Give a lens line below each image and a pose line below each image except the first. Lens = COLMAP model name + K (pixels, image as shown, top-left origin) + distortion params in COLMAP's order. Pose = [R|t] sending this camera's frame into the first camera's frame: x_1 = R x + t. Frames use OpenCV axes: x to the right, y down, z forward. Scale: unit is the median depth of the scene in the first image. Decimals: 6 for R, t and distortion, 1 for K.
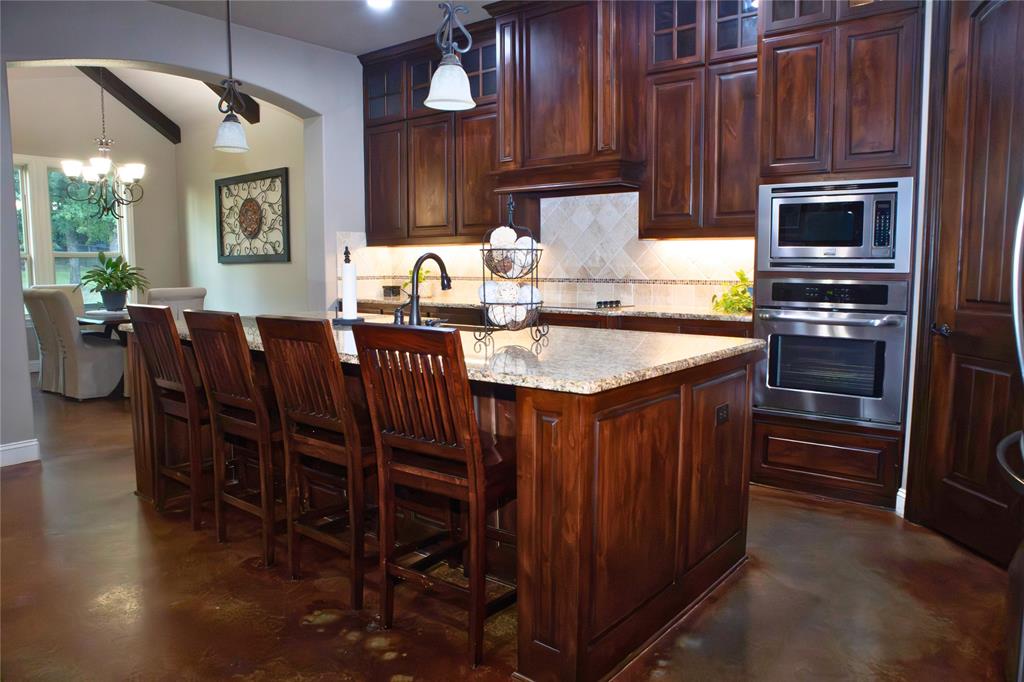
lens RADIAL K [[712.7, 0, 512.8], [0, 712.7, 335.5], [0, 0, 1]] dist [-0.039118, 0.017126]
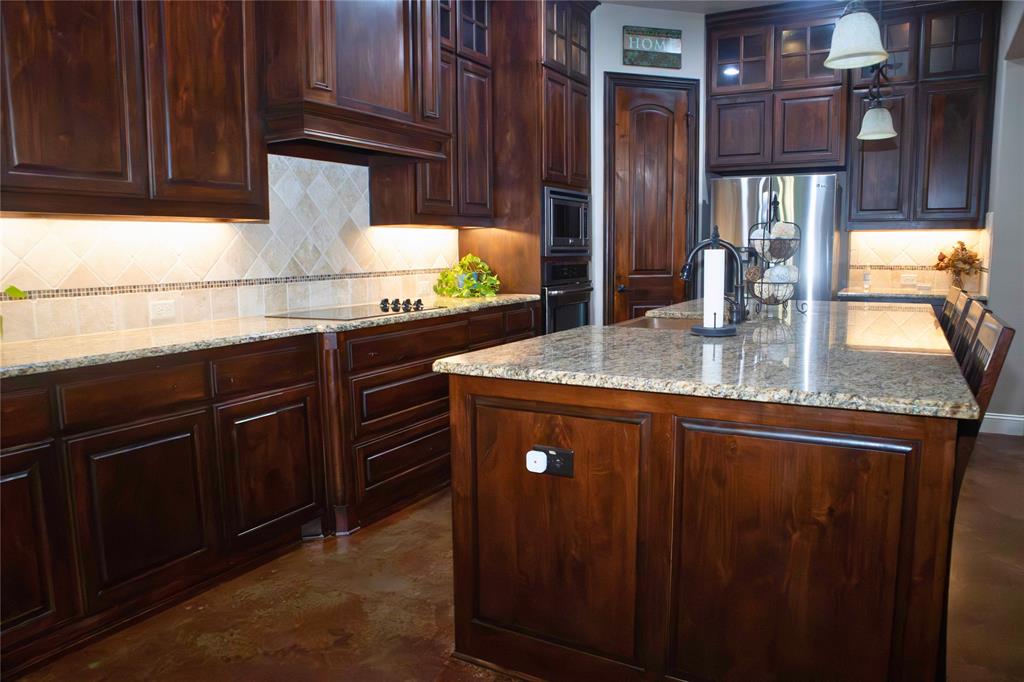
lens RADIAL K [[712.7, 0, 519.5], [0, 712.7, 337.7], [0, 0, 1]] dist [-0.039118, 0.017126]
pose [[-0.172676, -0.115707, 0.978159, -0.642816], [0.116861, 0.983656, 0.136987, -0.093005], [-0.978022, 0.137963, -0.156332, 0.927323]]
